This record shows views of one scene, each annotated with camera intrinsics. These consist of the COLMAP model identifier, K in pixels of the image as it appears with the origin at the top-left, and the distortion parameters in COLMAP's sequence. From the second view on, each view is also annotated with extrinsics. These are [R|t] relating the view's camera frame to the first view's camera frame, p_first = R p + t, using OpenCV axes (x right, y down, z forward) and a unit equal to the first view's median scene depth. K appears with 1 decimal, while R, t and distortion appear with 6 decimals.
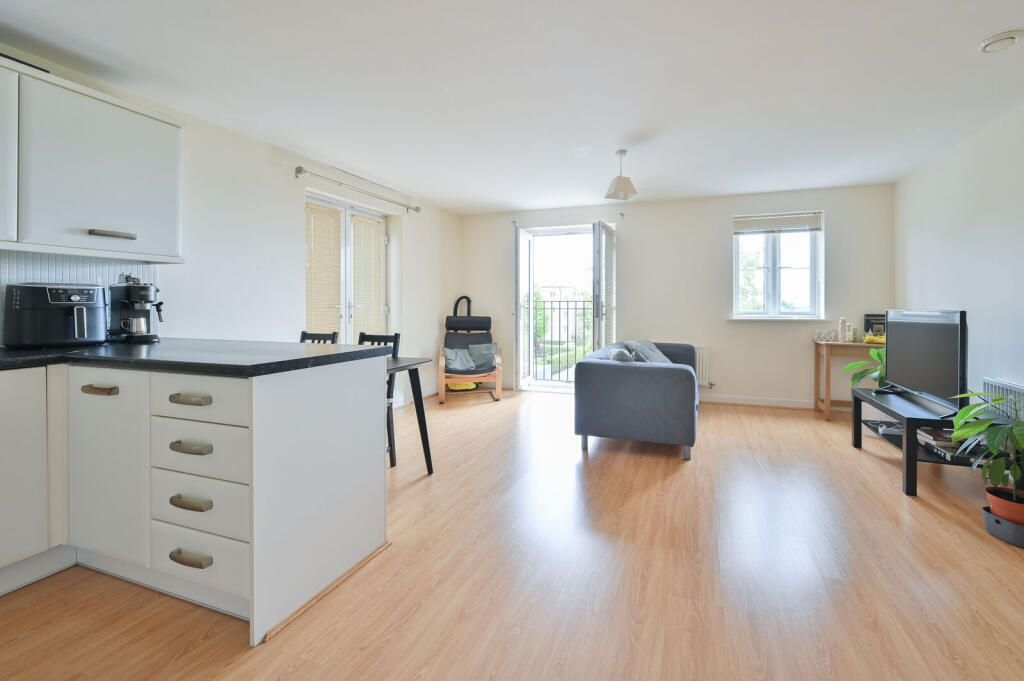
lens RADIAL K [[425.6, 0, 558.5], [0, 425.6, 302.1], [0, 0, 1]] dist [0.000344, 0.000101]
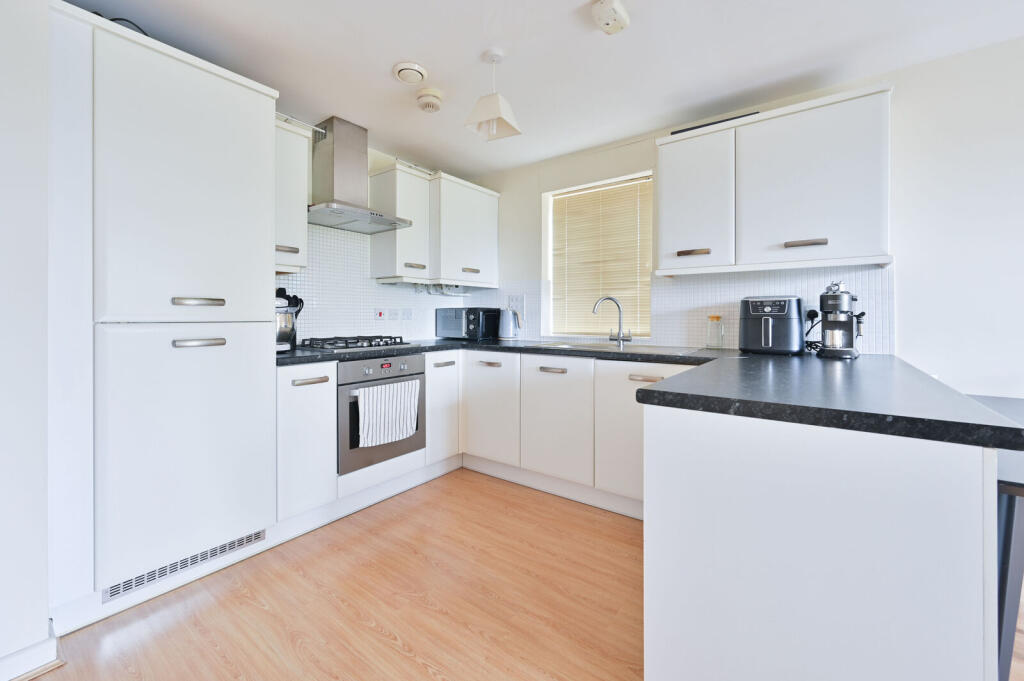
lens RADIAL K [[420.2, 0, 510.2], [0, 420.2, 321.8], [0, 0, 1]] dist [0.000182, 0.000113]
pose [[-0.326700, 0.013365, -0.945034, 0.043056], [0.005786, 0.999910, 0.012140, 0.002536], [0.945111, -0.001502, -0.326747, 0.339496]]
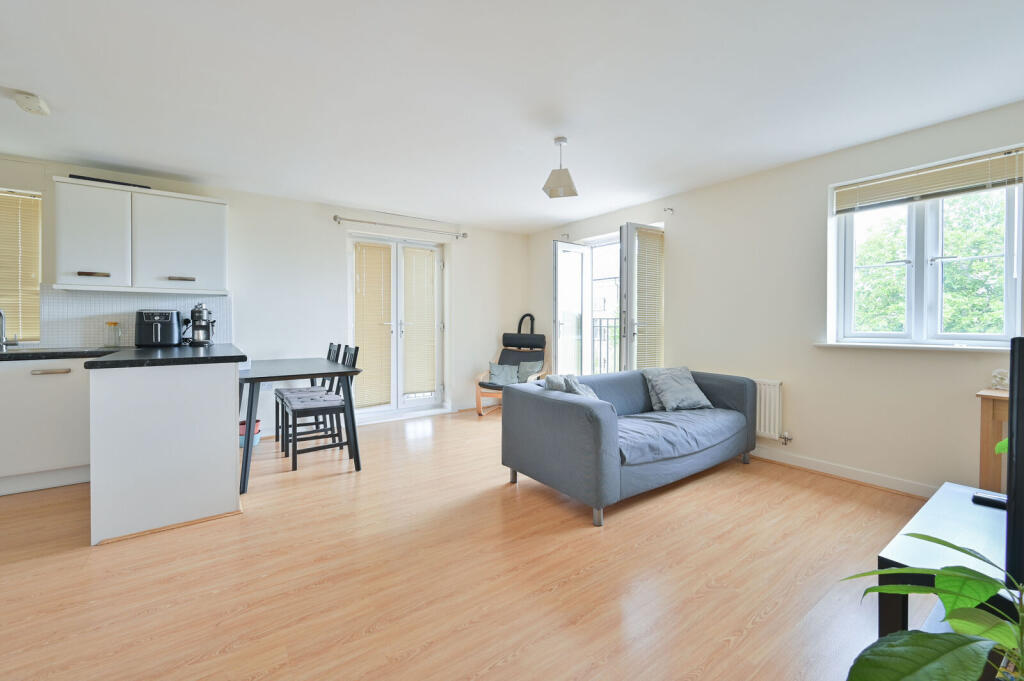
lens RADIAL K [[420.2, 0, 510.2], [0, 420.2, 321.8], [0, 0, 1]] dist [0.000182, 0.000113]
pose [[0.806392, -0.001473, -0.591379, 0.460323], [0.003368, 0.999992, 0.002101, 0.002972], [0.591371, -0.003685, 0.806391, 0.224302]]
